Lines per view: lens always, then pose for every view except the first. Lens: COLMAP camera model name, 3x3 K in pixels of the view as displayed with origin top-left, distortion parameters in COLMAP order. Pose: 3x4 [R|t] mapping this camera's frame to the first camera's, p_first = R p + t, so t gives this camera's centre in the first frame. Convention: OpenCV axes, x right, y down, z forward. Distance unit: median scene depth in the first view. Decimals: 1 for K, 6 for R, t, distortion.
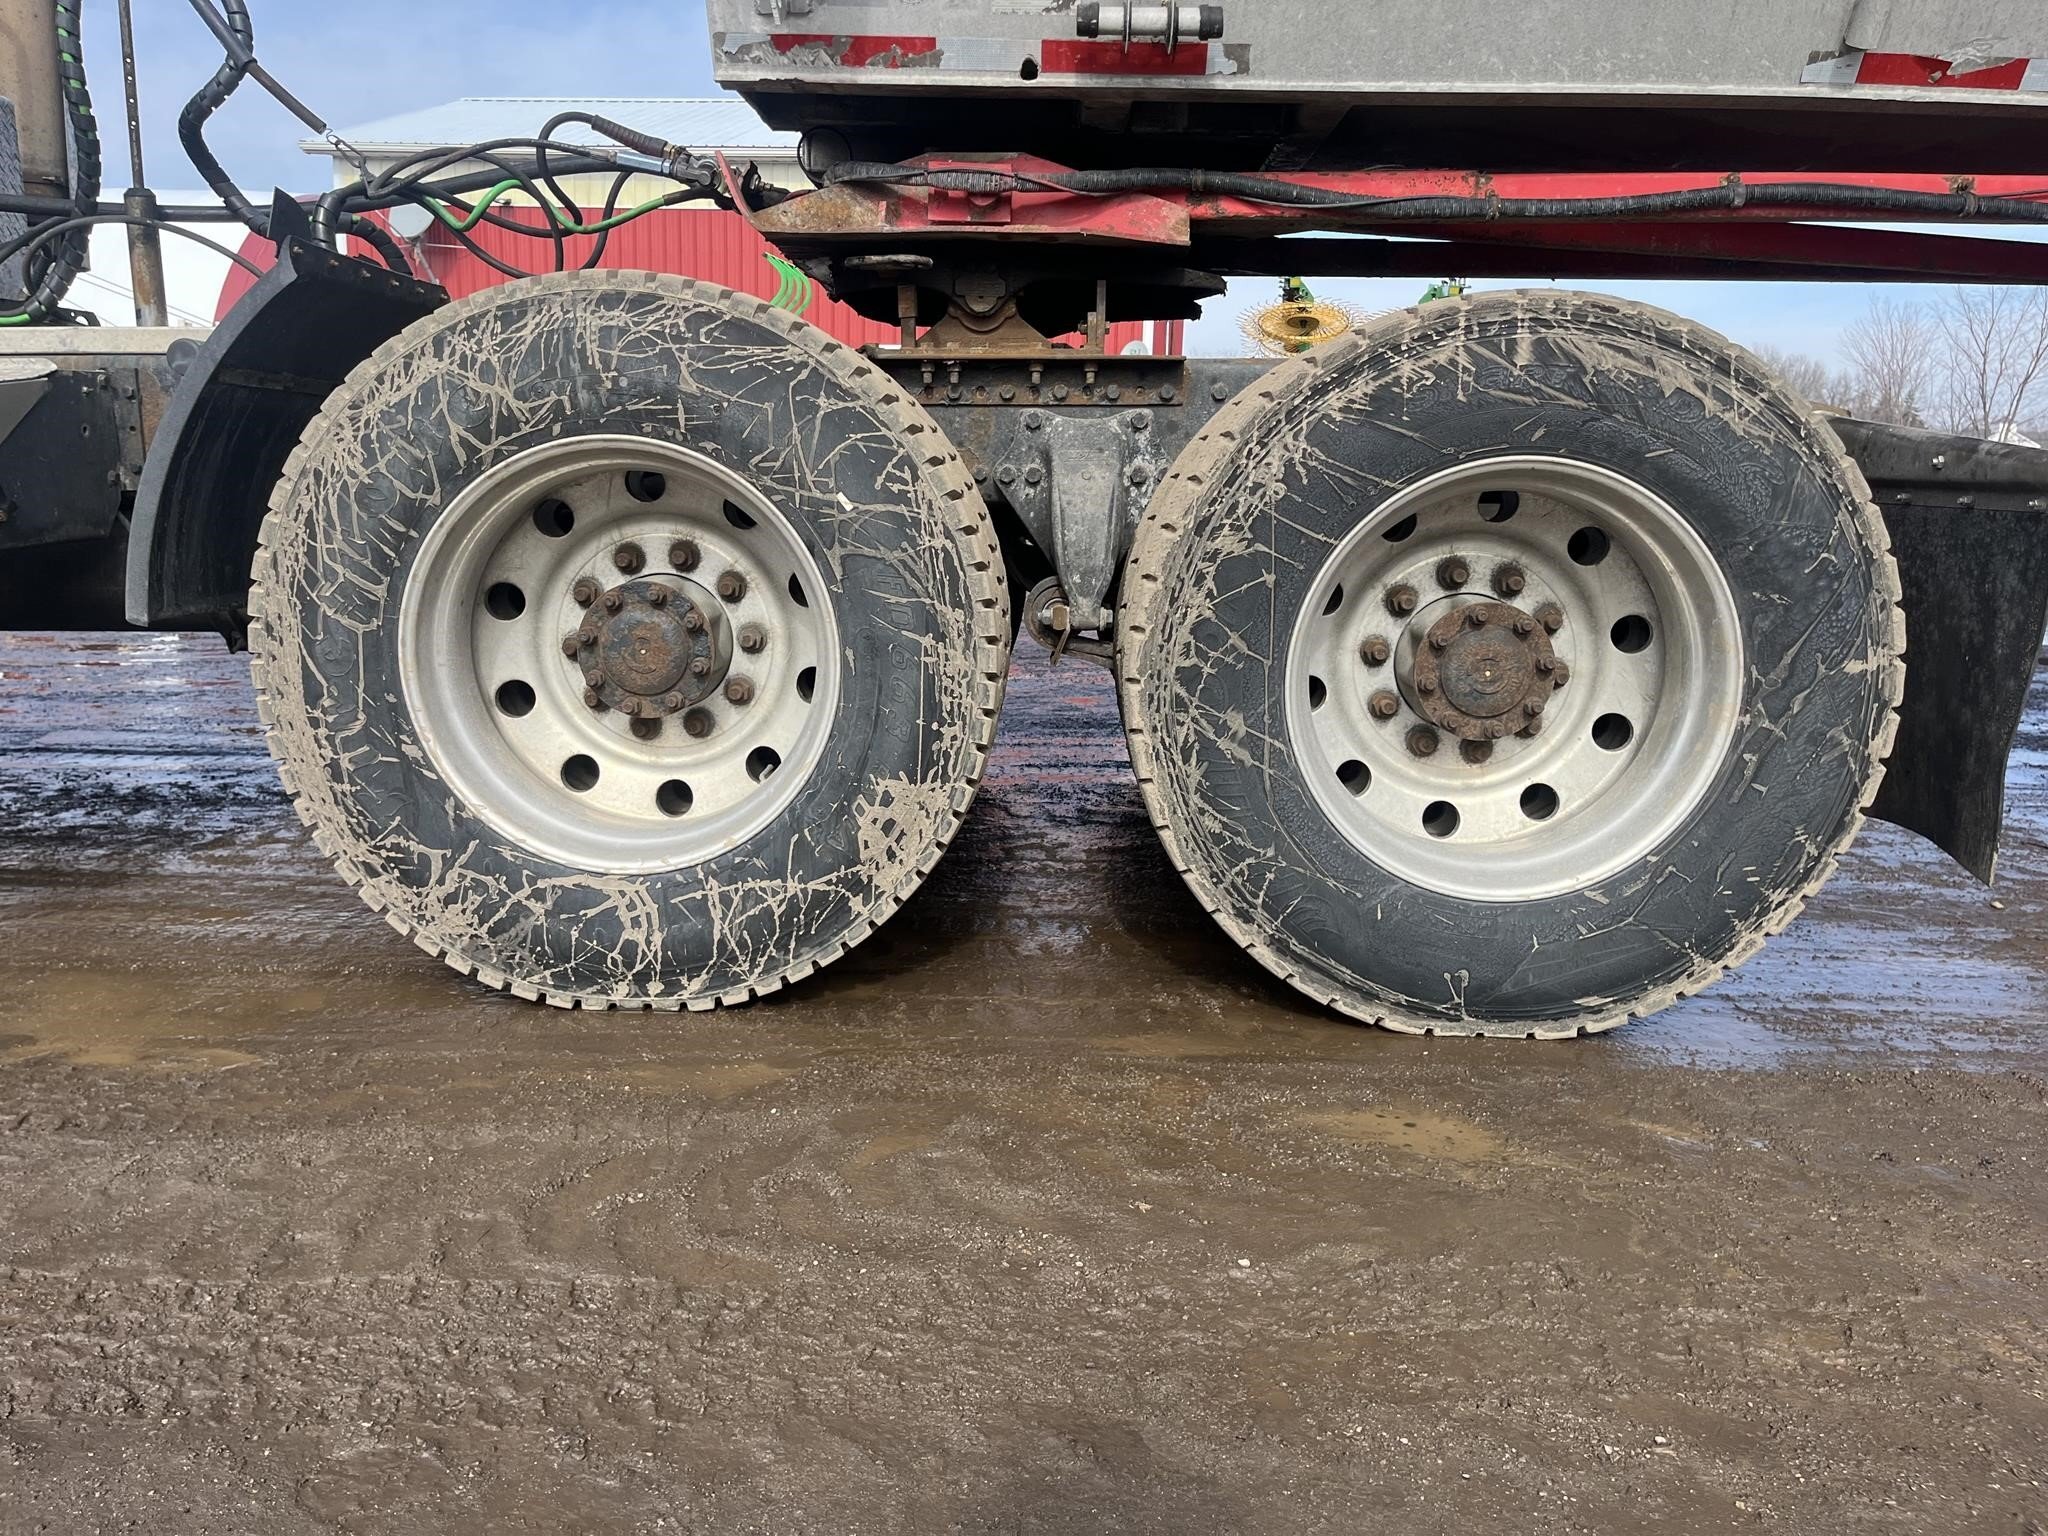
lens RADIAL K [[1539.3, 0, 1022.6], [0, 1539.3, 757.9], [0, 0, 1]] dist [0.069099, -0.088909]
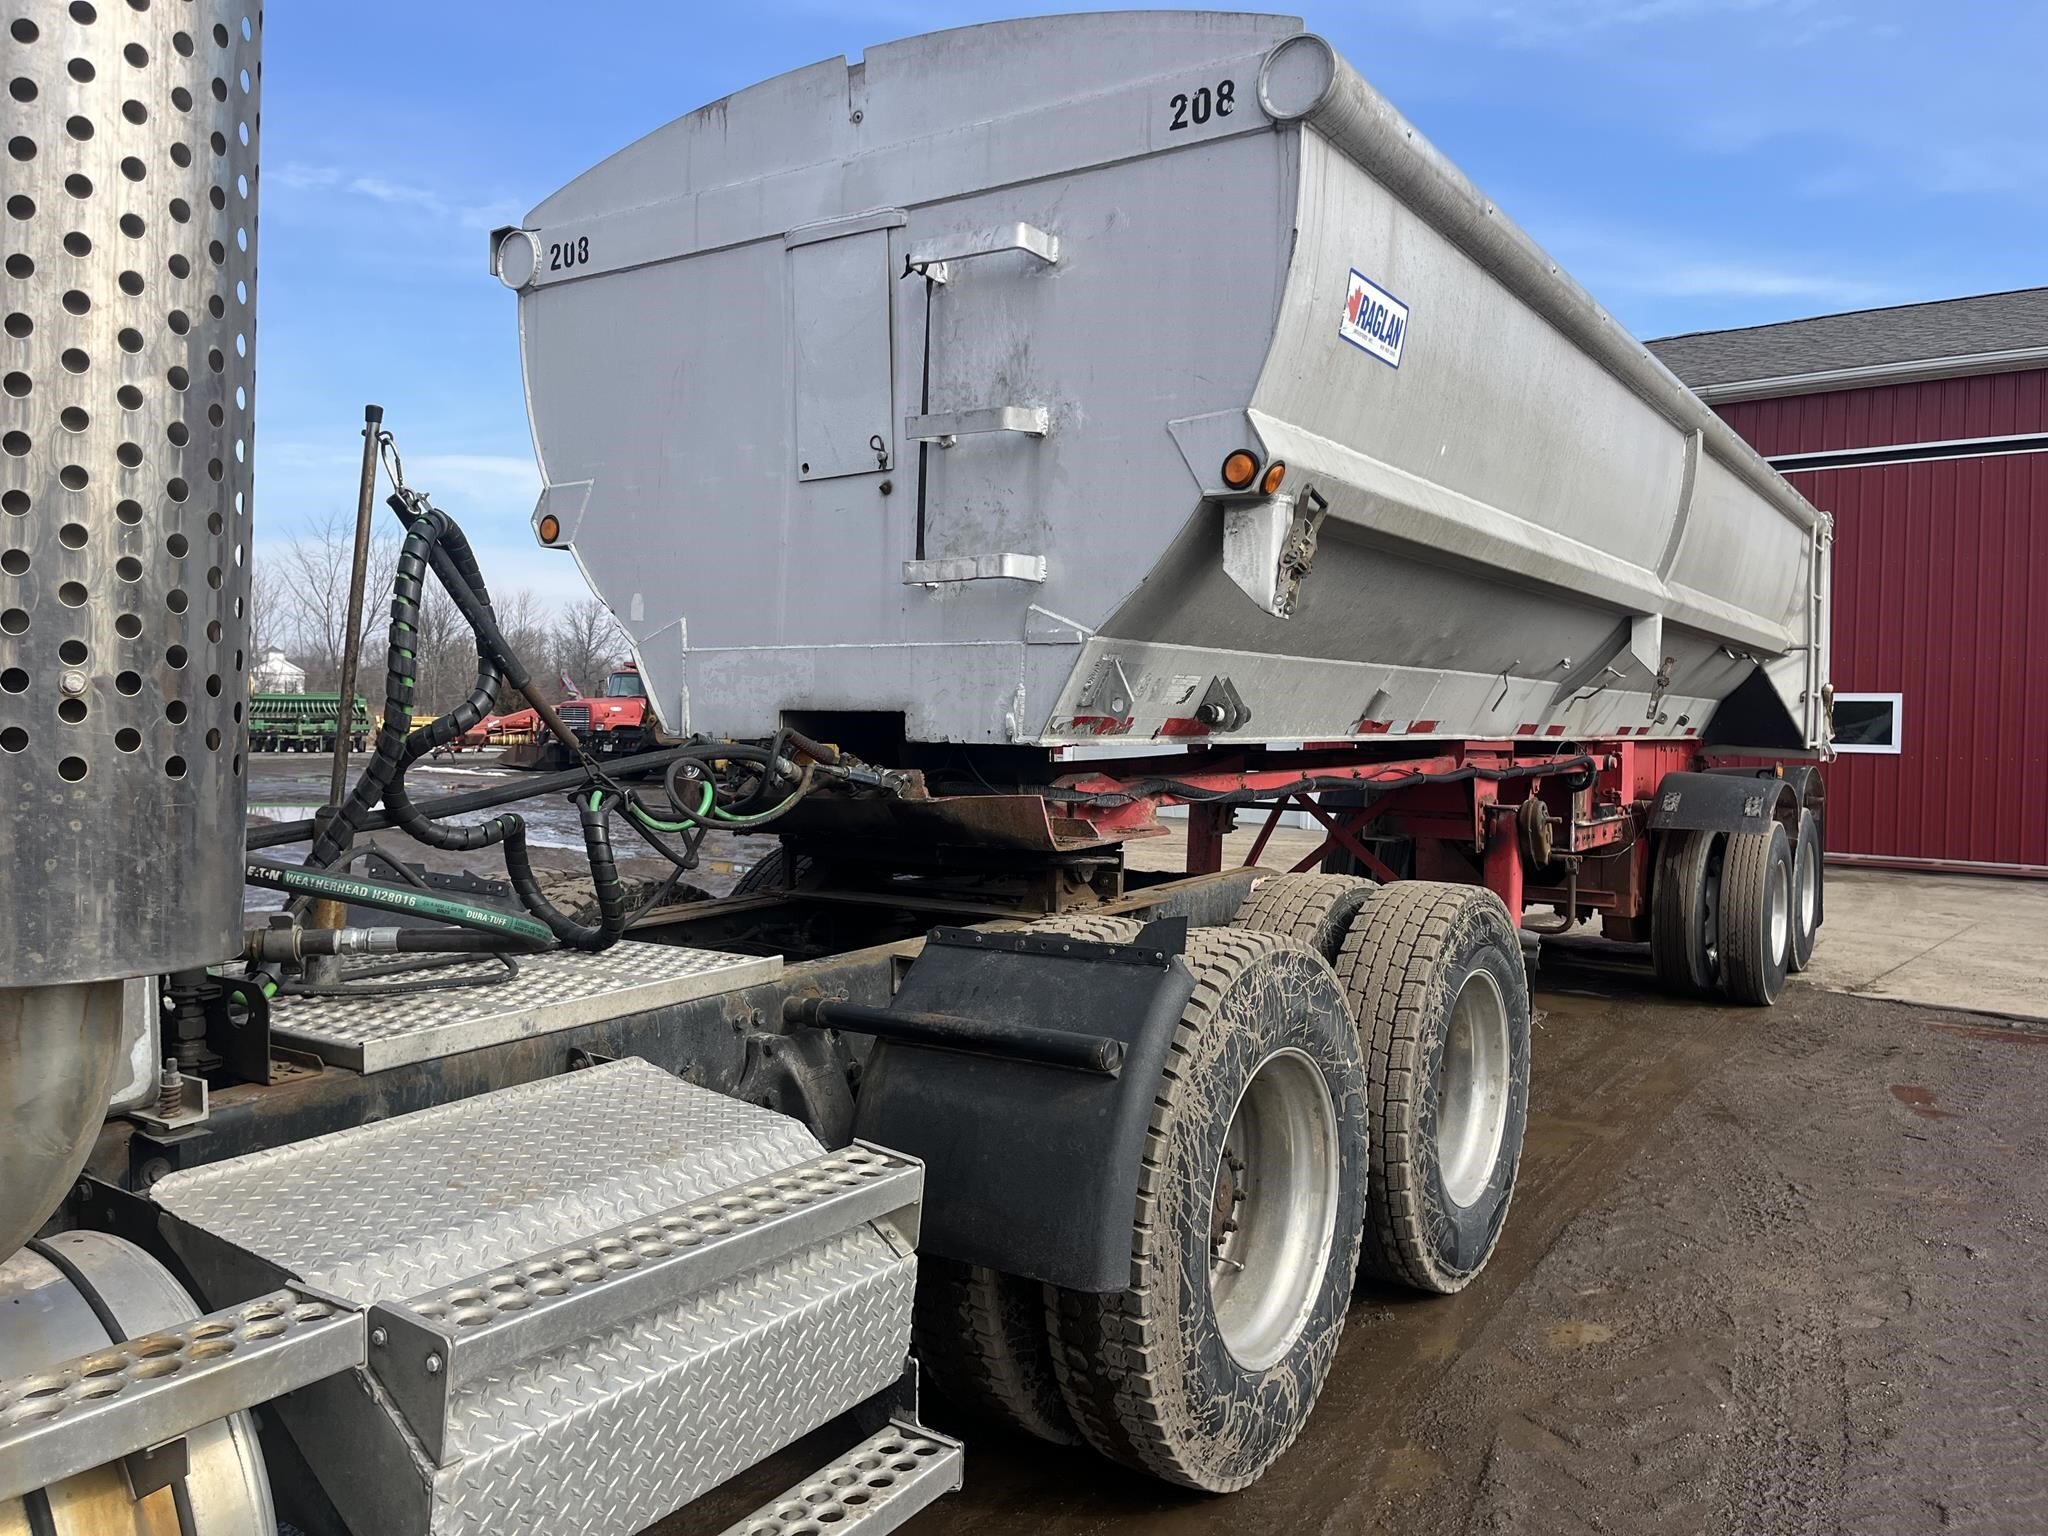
lens RADIAL K [[1539.3, 0, 1022.6], [0, 1539.3, 757.9], [0, 0, 1]] dist [0.069099, -0.088909]
pose [[0.531185, -0.037685, 0.846417, -1.570674], [0.154934, 0.986485, -0.053311, -0.428424], [-0.832969, 0.159457, 0.529845, 0.382971]]
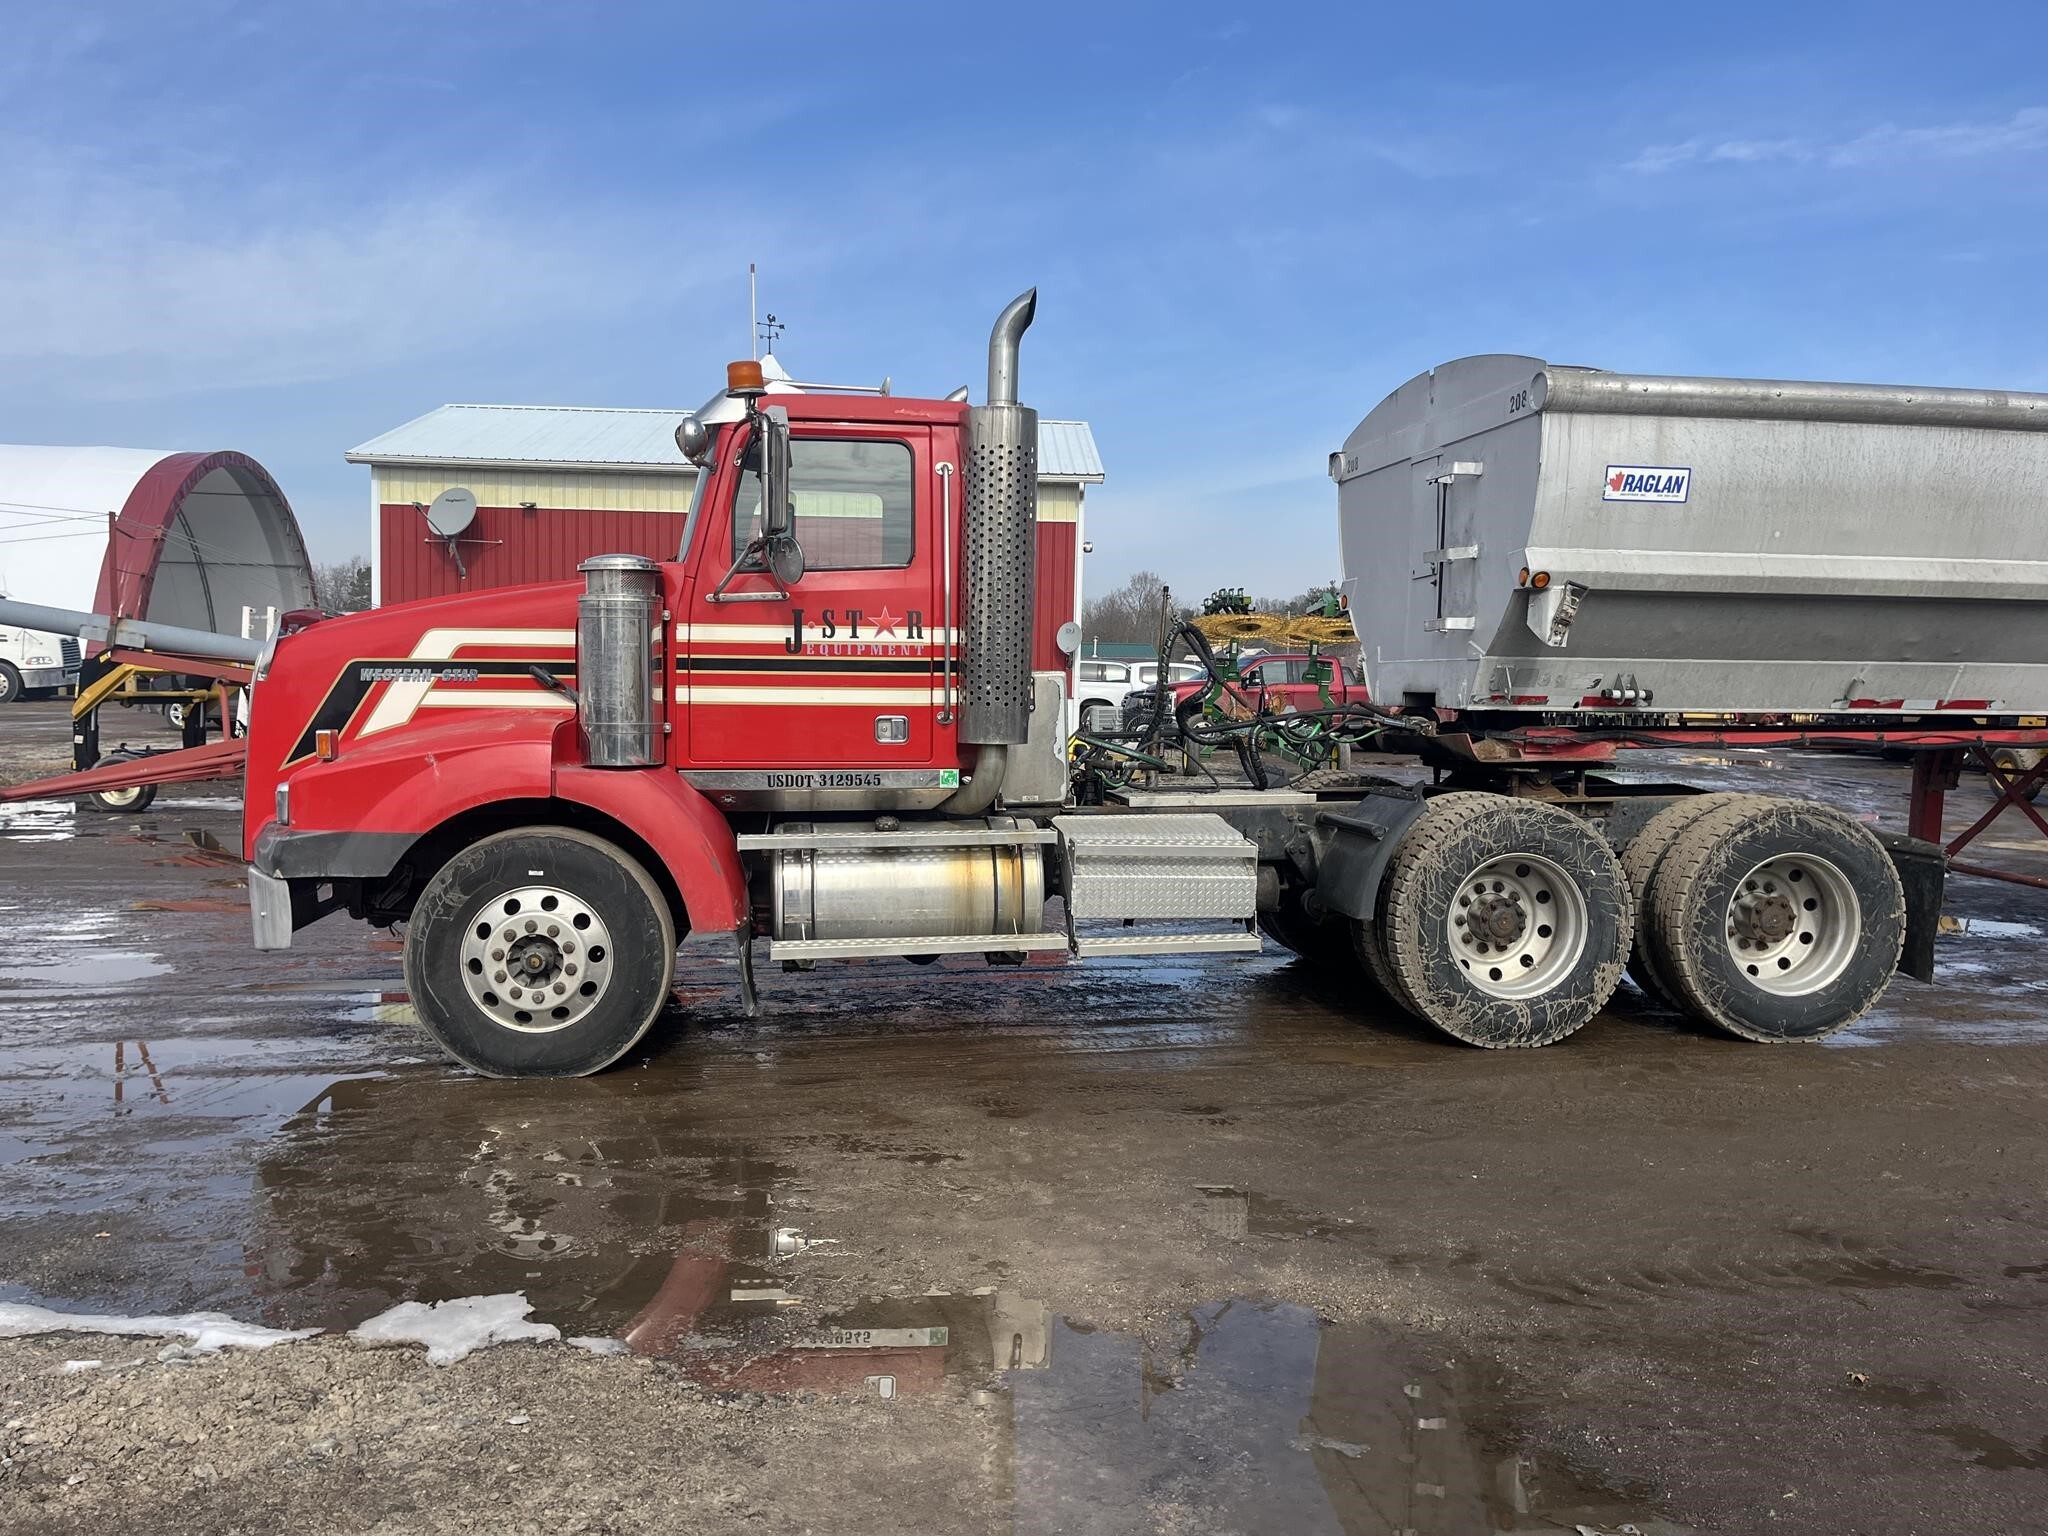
lens RADIAL K [[1566.2, 0, 1024.0], [0, 1566.2, 768.0], [0, 0, 1]] dist [0.040040, -0.002868]
pose [[0.984164, -0.019607, 0.176175, -1.736122], [0.041389, 0.991810, -0.120827, -0.039276], [-0.172363, 0.126205, 0.976915, -1.850950]]
